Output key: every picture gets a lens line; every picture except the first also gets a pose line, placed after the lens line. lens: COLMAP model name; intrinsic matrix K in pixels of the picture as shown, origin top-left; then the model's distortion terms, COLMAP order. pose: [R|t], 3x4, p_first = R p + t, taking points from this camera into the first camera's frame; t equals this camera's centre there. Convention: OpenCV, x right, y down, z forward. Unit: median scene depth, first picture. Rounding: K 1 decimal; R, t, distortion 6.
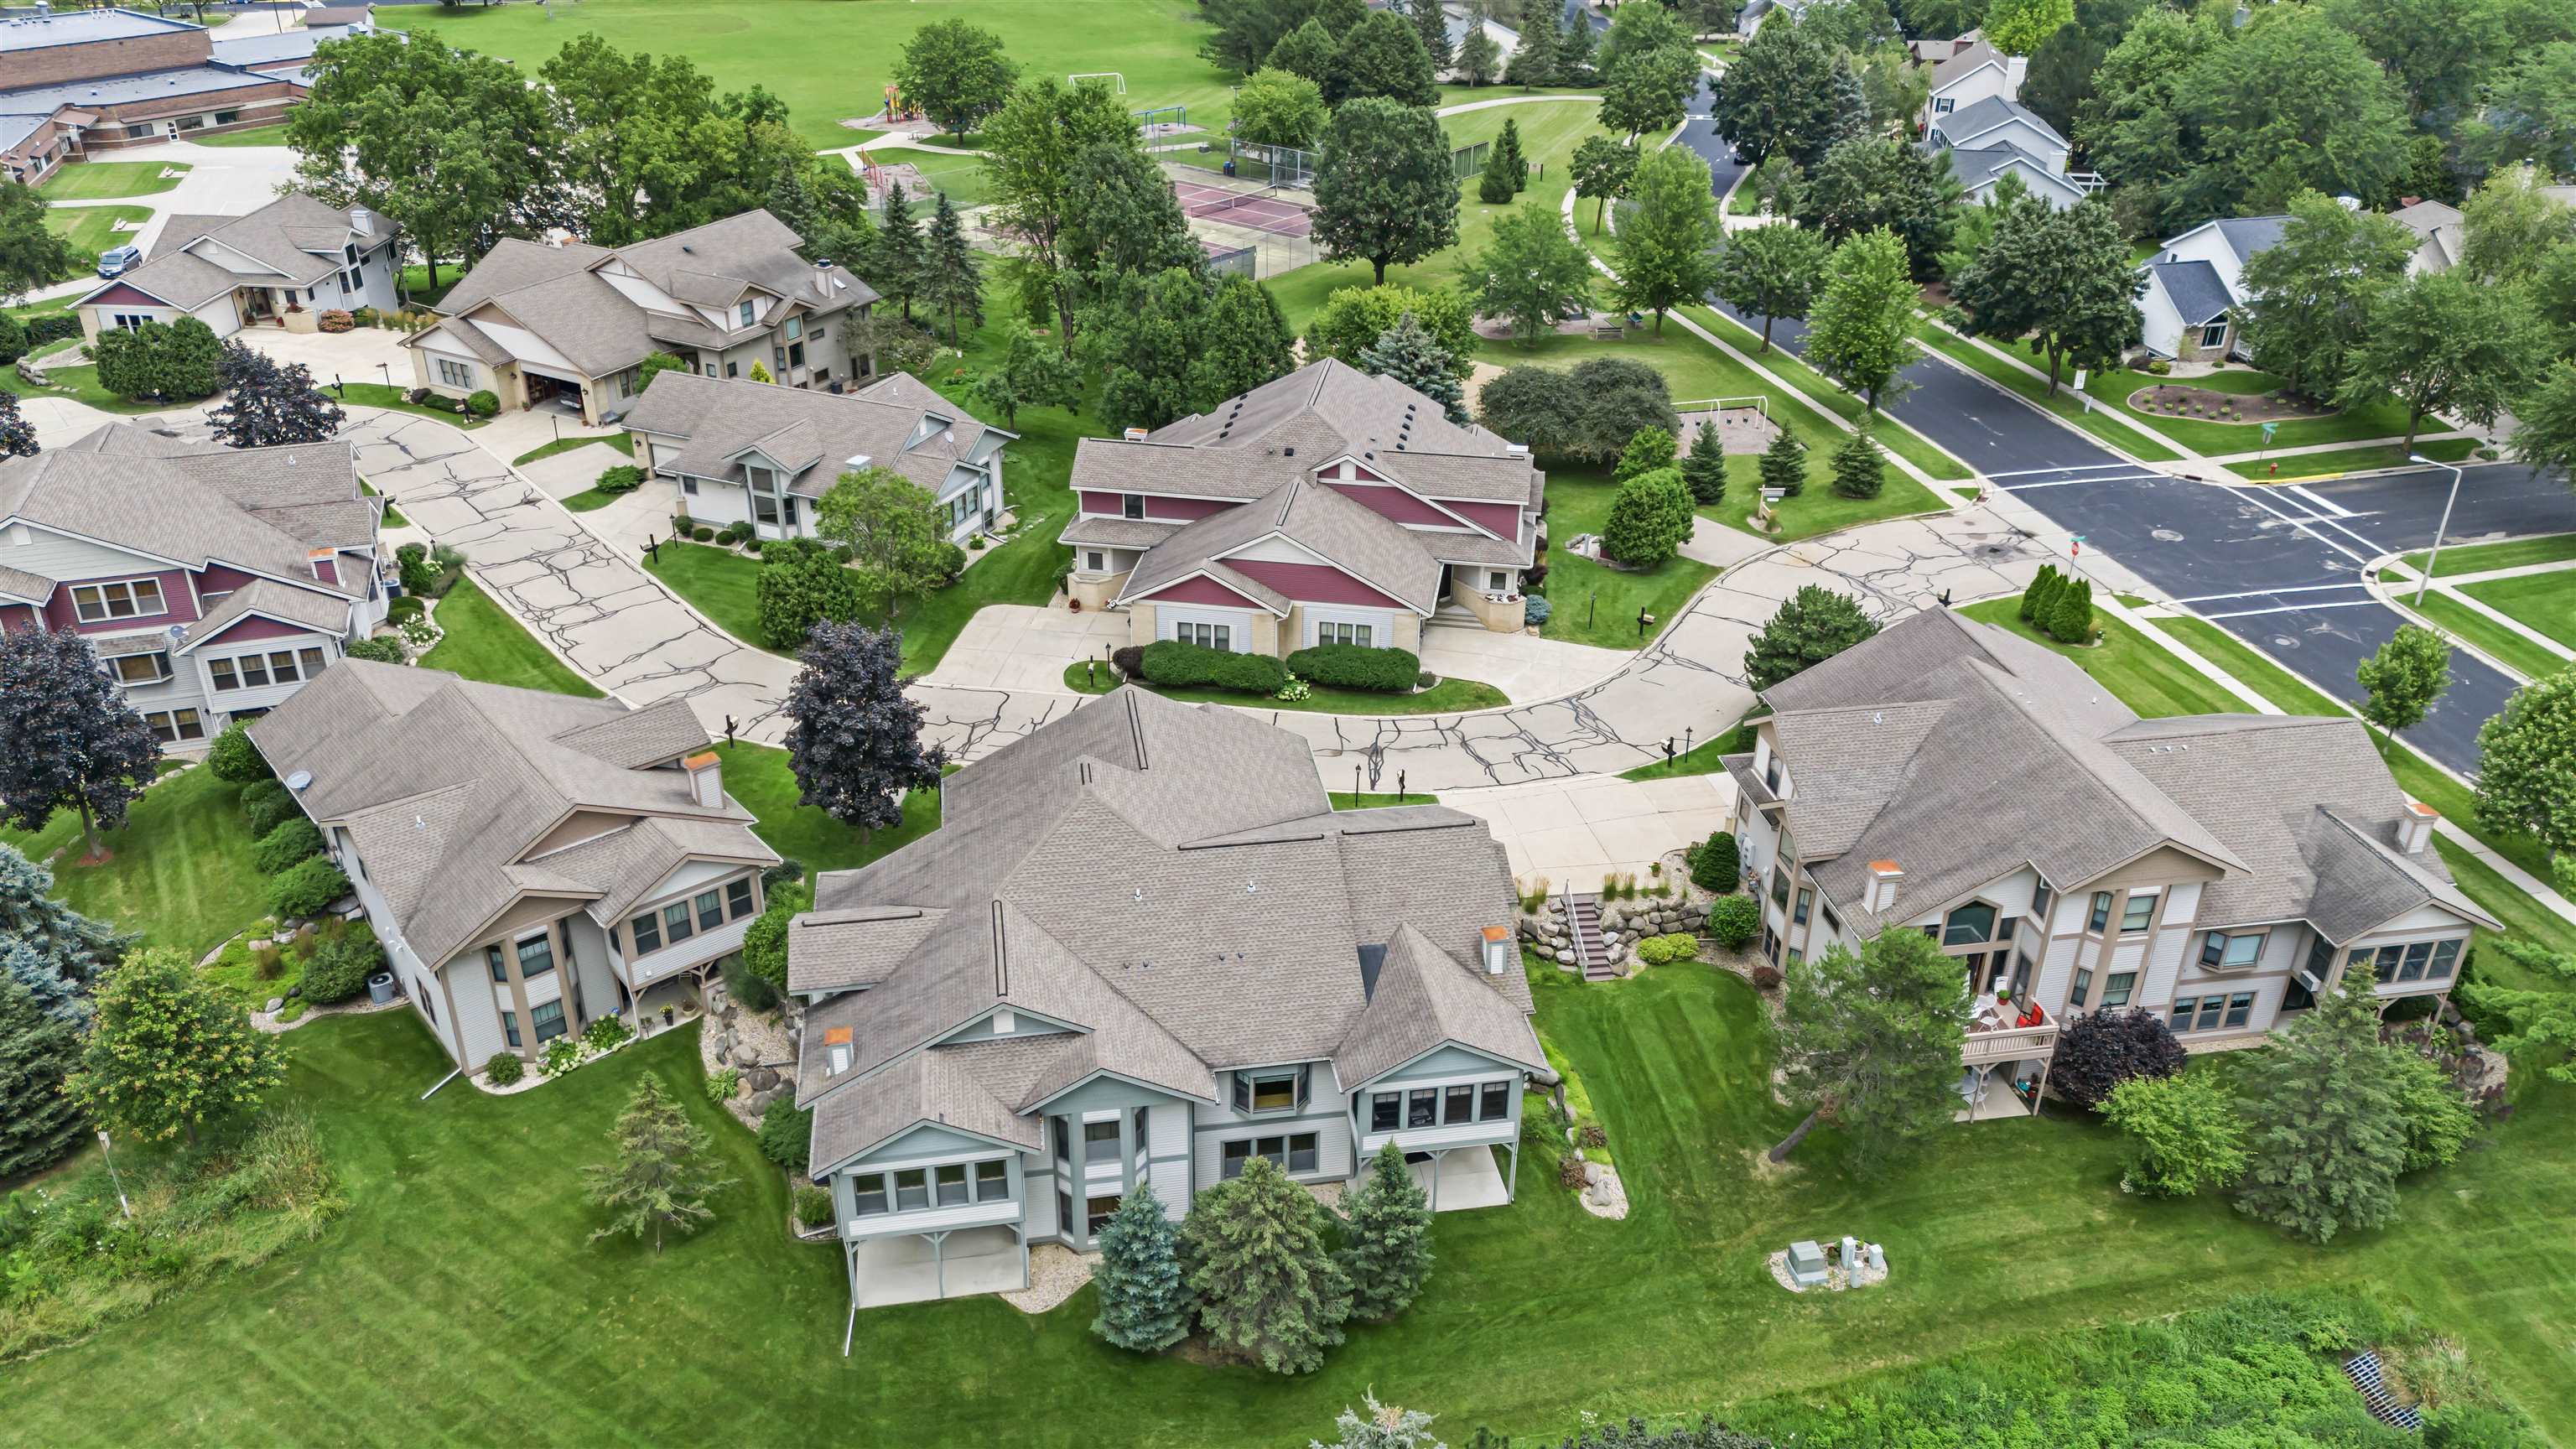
lens RADIAL K [[1857.3, 0, 1337.7], [0, 1857.3, 726.7], [0, 0, 1]] dist [0.019317, -0.003543]
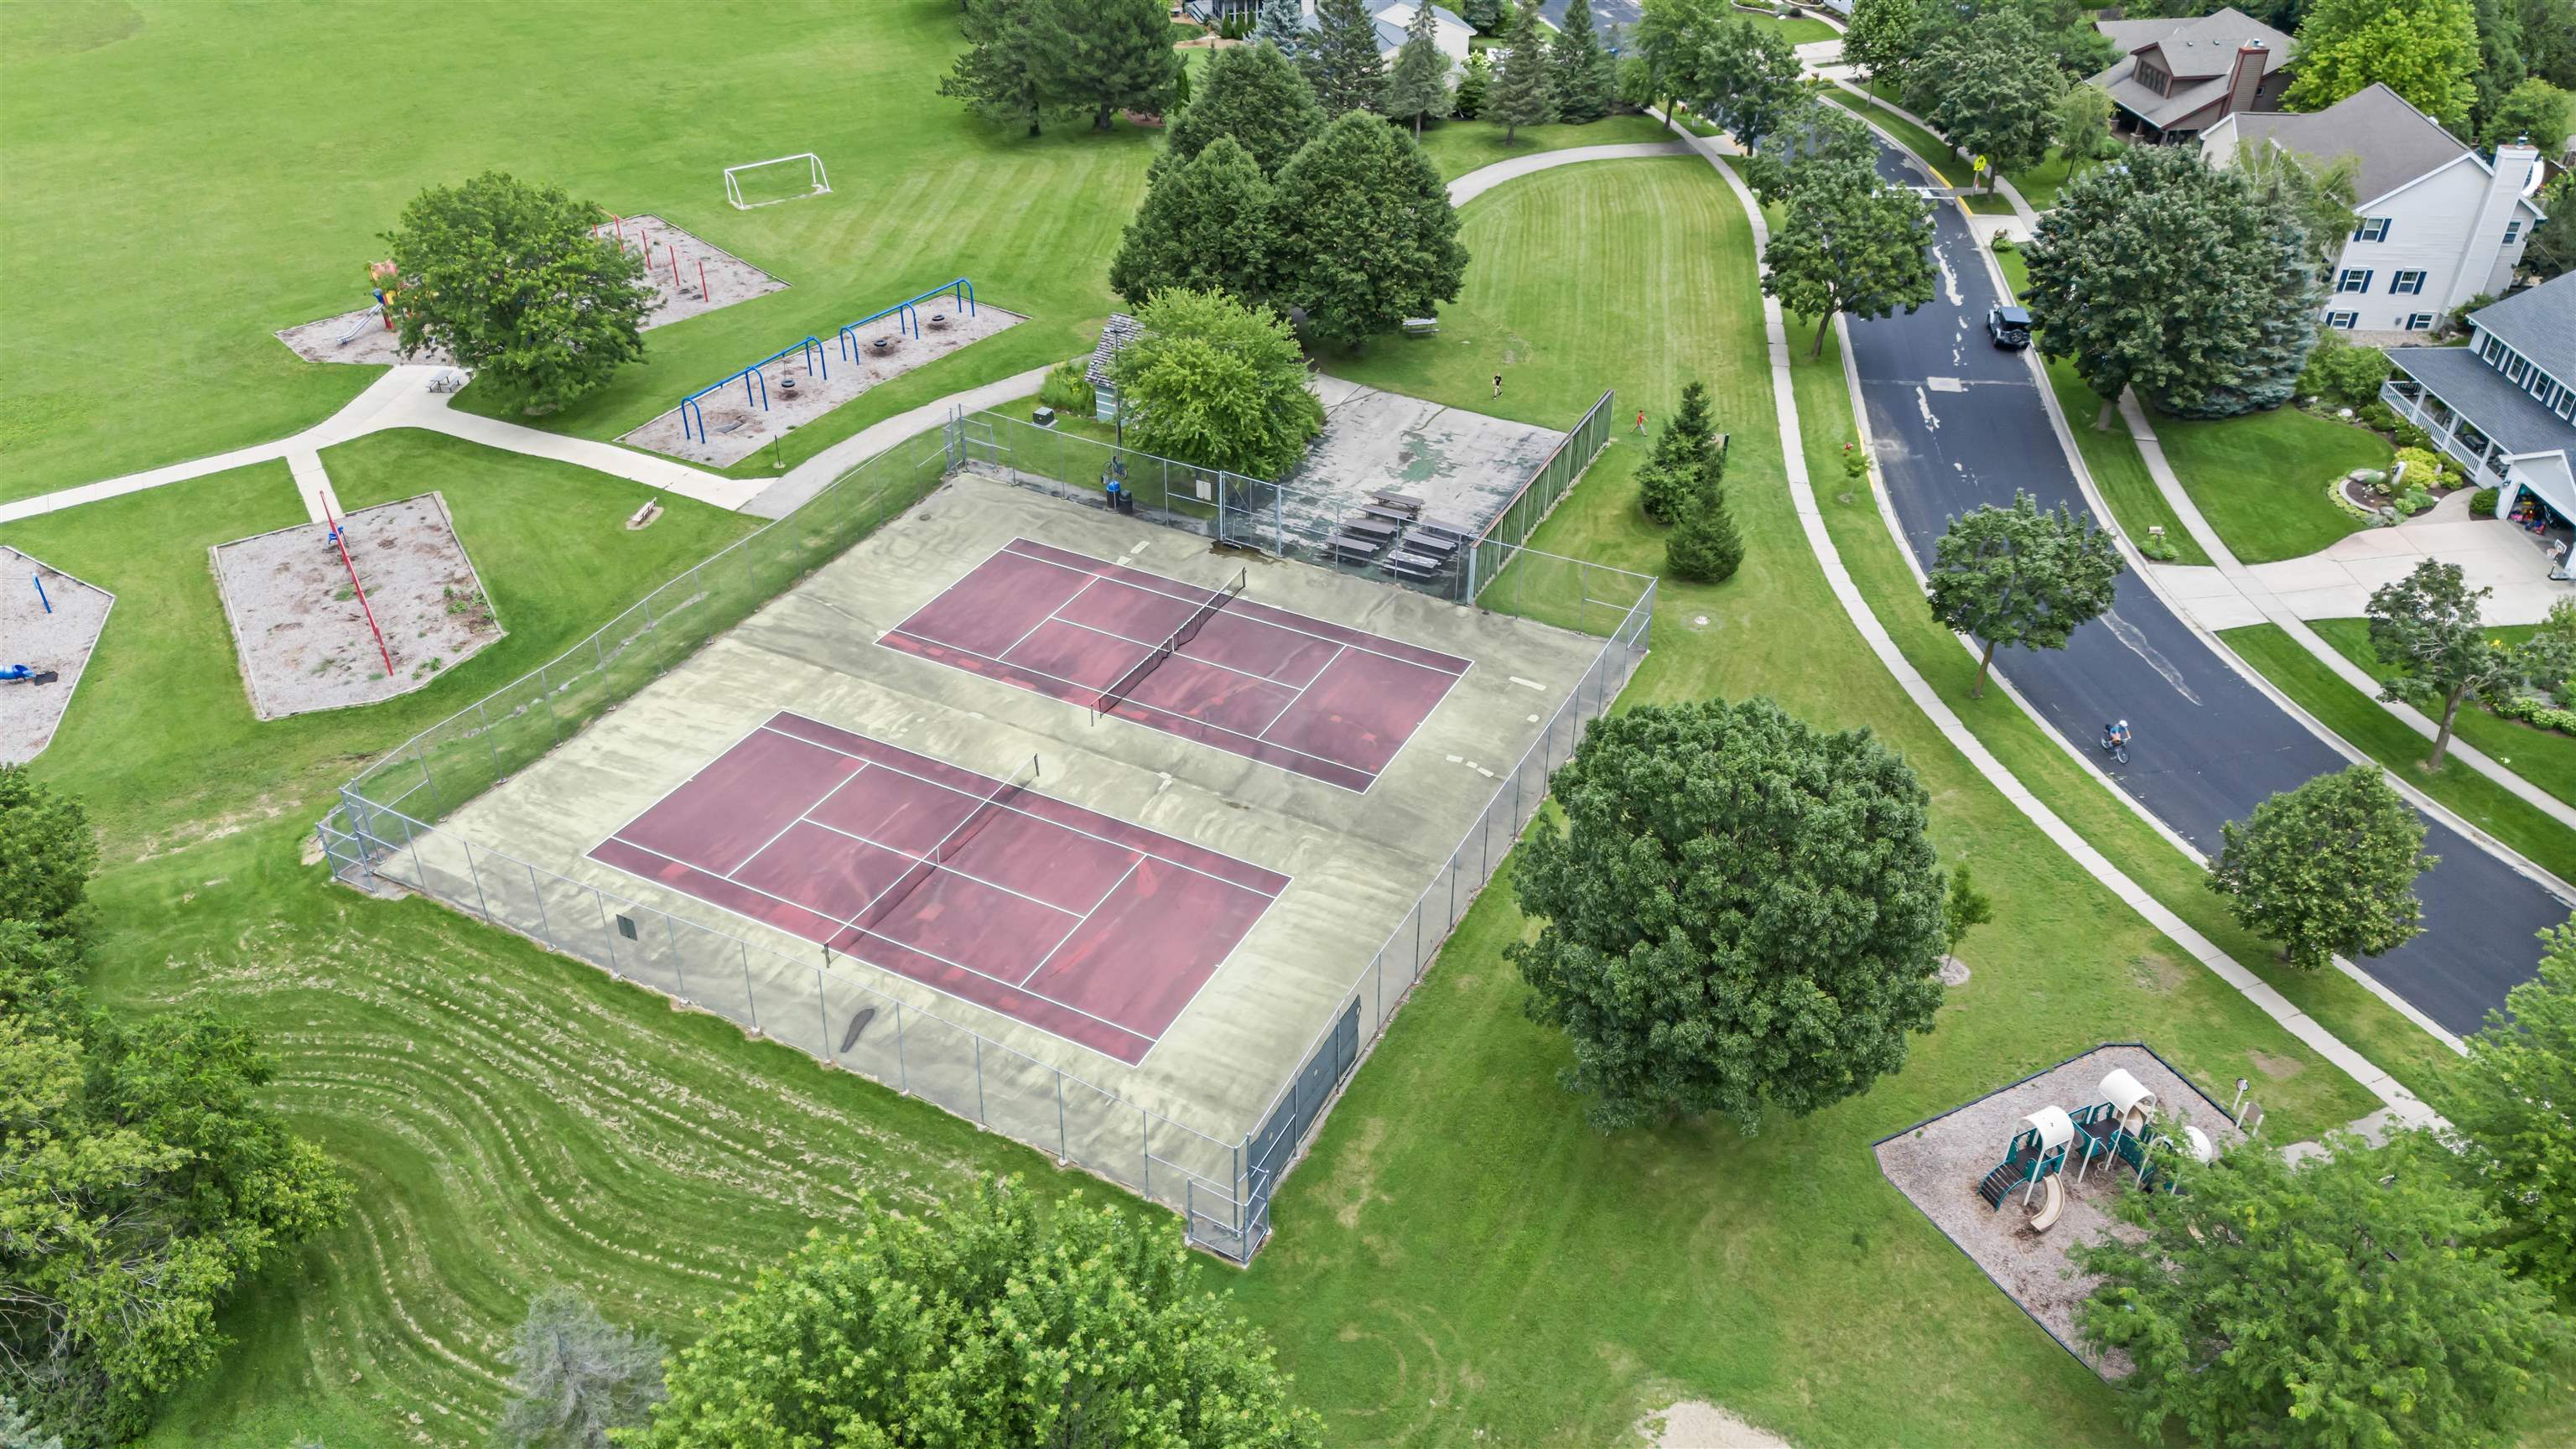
lens RADIAL K [[1857.3, 0, 1337.7], [0, 1857.3, 726.7], [0, 0, 1]] dist [0.019317, -0.003543]
pose [[0.982969, -0.113450, 0.144569, -0.076112], [0.097093, 0.988541, 0.115585, -0.279063], [-0.156026, -0.099579, 0.982721, 0.480271]]
